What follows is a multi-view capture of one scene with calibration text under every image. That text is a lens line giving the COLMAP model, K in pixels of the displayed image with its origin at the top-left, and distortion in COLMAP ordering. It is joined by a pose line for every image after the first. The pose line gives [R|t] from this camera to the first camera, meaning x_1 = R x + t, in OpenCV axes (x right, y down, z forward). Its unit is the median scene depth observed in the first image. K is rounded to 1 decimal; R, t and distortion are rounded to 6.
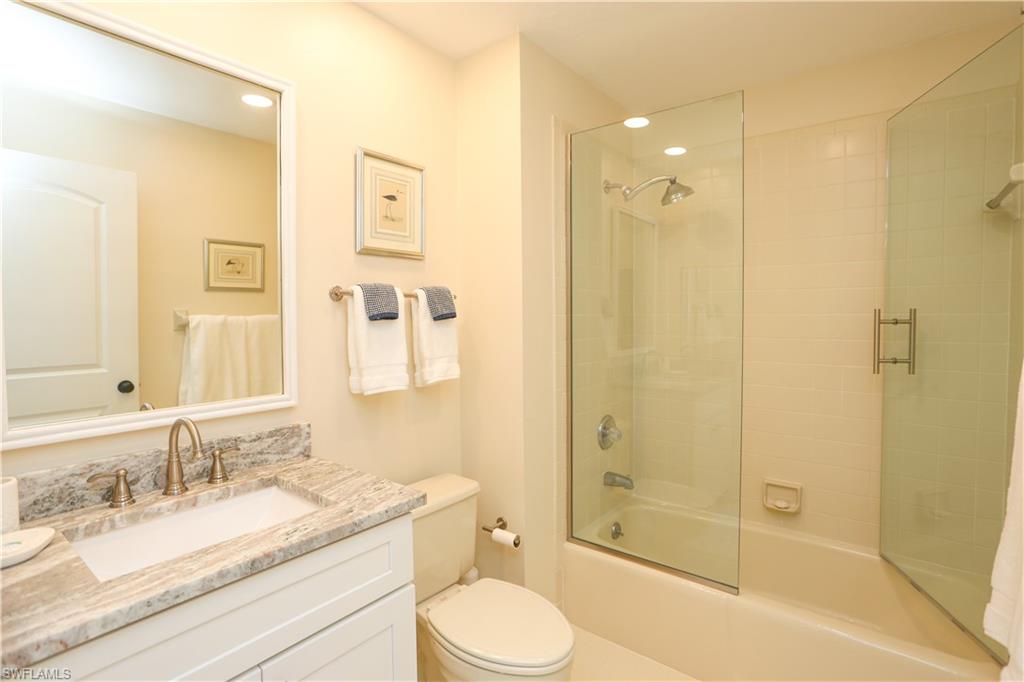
lens RADIAL K [[492.5, 0, 518.2], [0, 492.5, 323.8], [0, 0, 1]] dist [-0.026477, 0.000422]
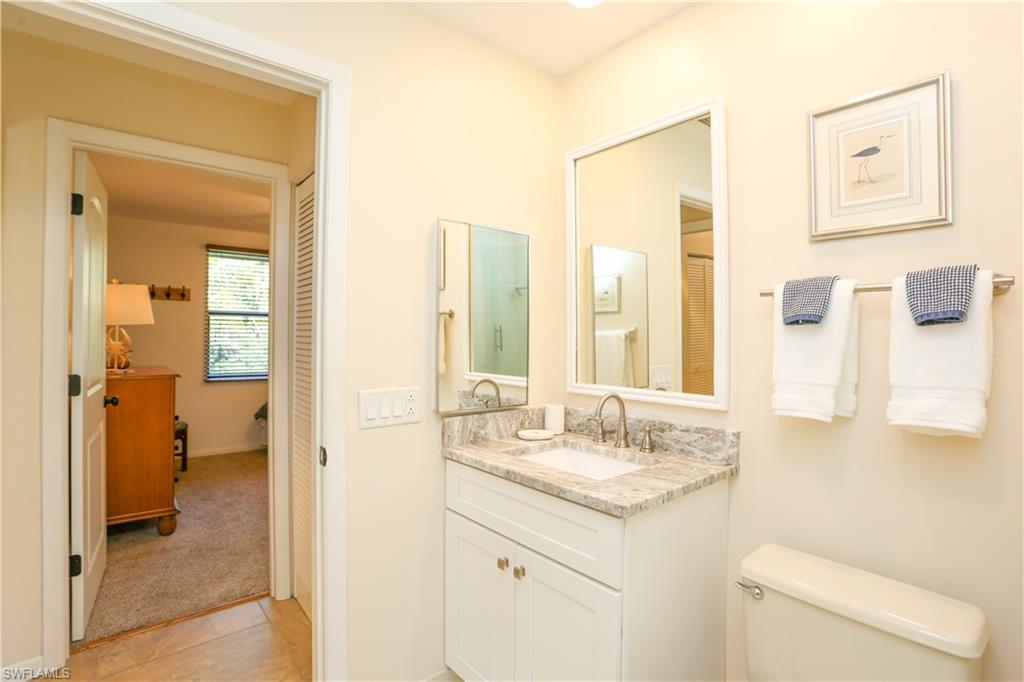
lens RADIAL K [[492.5, 0, 518.2], [0, 492.5, 323.8], [0, 0, 1]] dist [-0.026477, 0.000422]
pose [[-0.181075, -0.017823, -0.983308, 0.653404], [-0.024164, 0.999615, -0.013669, 0.014310], [0.983172, 0.021286, -0.181436, 0.816726]]
